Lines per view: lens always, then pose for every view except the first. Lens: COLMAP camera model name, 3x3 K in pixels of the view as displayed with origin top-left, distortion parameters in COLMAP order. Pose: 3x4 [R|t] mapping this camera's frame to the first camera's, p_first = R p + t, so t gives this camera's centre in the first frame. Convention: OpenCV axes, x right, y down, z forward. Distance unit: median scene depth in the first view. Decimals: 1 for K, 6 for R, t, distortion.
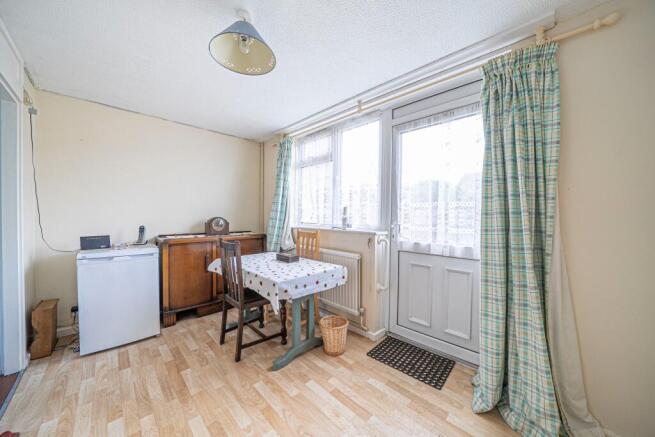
lens RADIAL K [[227.8, 0, 328.1], [0, 227.8, 216.7], [0, 0, 1]] dist [-0.012892, 0.000036]
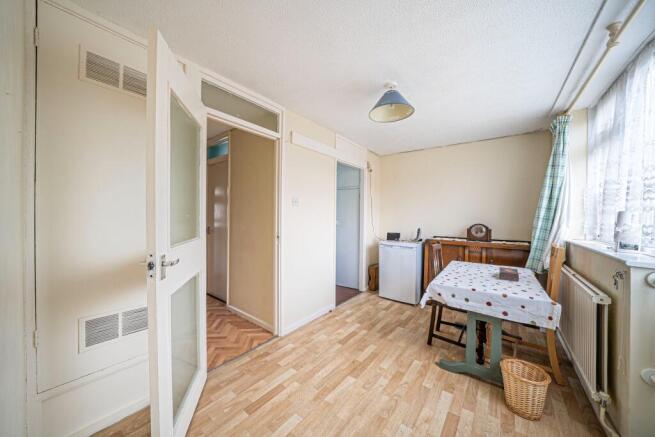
lens RADIAL K [[227.8, 0, 329.1], [0, 227.8, 217.7], [0, 0, 1]] dist [-0.012892, 0.000036]
pose [[0.154335, 0.000678, -0.988018, 0.673828], [-0.017638, 0.999842, -0.002069, -0.018965], [0.987861, 0.017746, 0.154323, 0.269581]]
